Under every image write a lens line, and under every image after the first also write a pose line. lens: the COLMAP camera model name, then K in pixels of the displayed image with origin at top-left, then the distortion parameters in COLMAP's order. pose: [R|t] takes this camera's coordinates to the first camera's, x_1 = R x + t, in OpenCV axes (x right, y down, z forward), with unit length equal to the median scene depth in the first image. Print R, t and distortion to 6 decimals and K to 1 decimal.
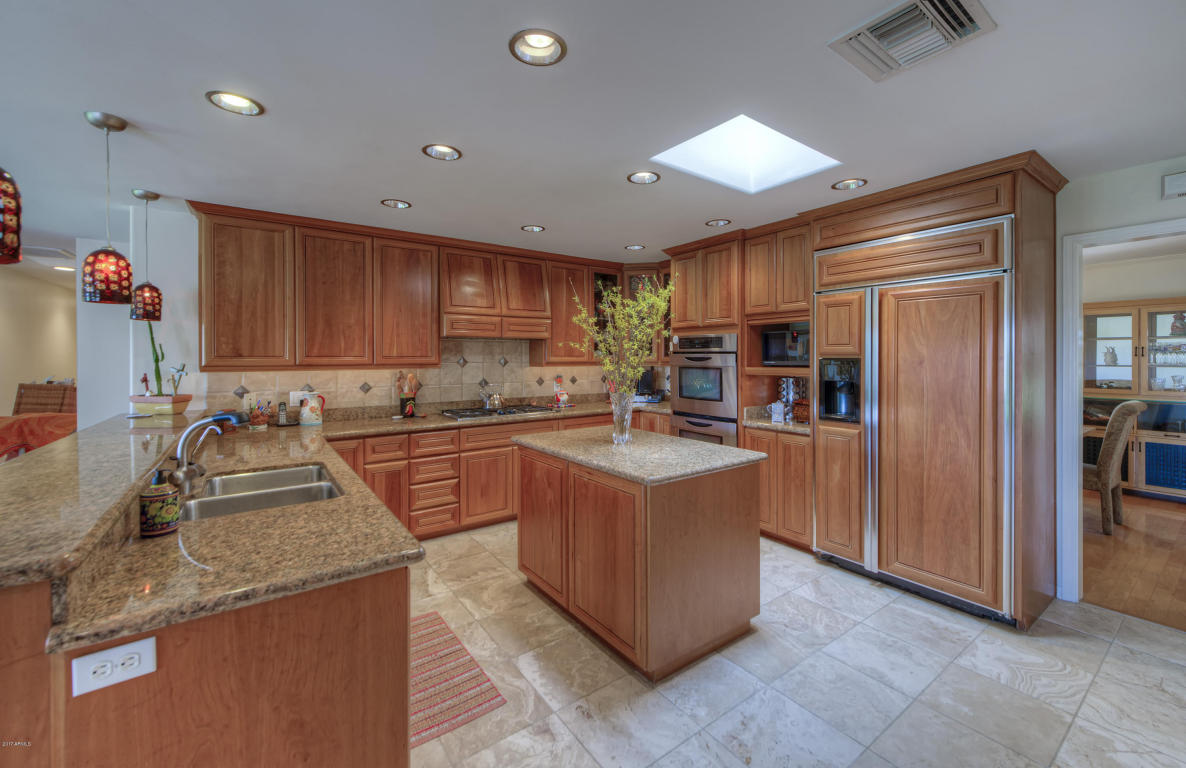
lens RADIAL K [[471.1, 0, 587.1], [0, 471.1, 358.0], [0, 0, 1]] dist [0.002698, 0.000332]
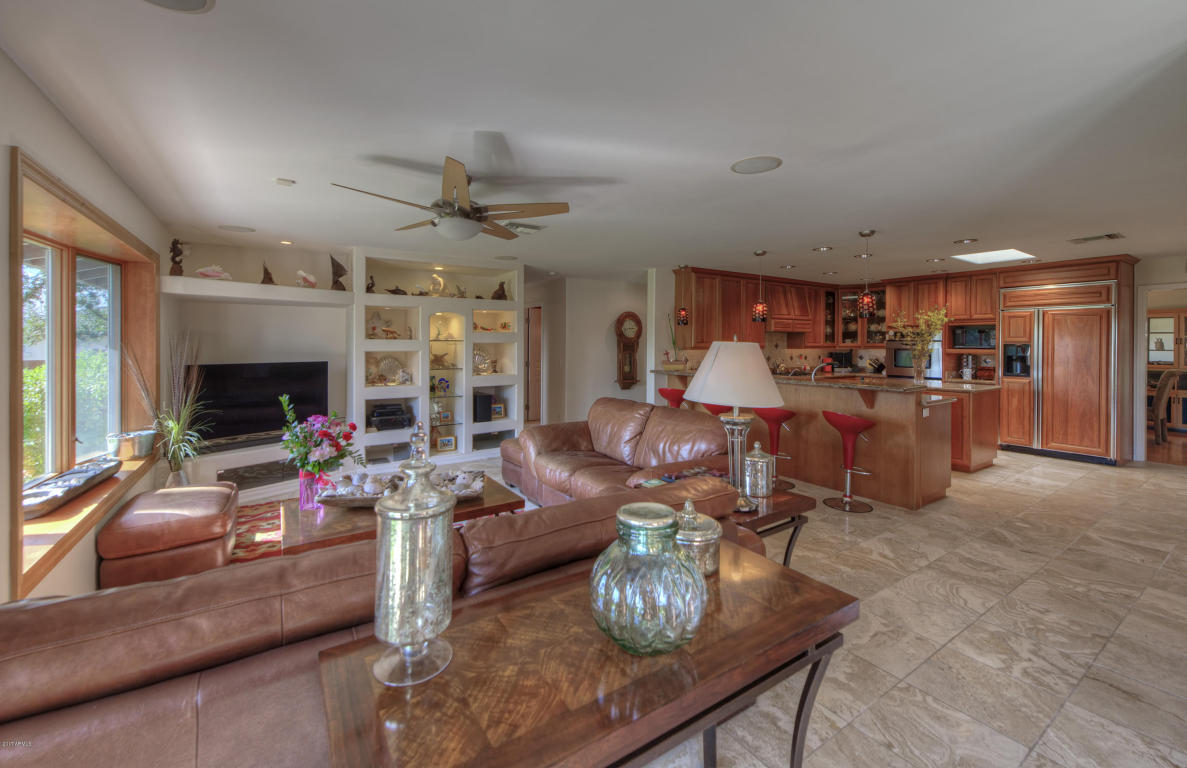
lens RADIAL K [[471.5, 0, 586.7], [0, 471.5, 345.4], [0, 0, 1]] dist [0.002698, 0.000332]
pose [[0.999194, 0.004440, -0.039887, -1.139844], [-0.004424, 0.999990, 0.000484, 0.012718], [0.039889, -0.000307, 0.999204, -1.009336]]
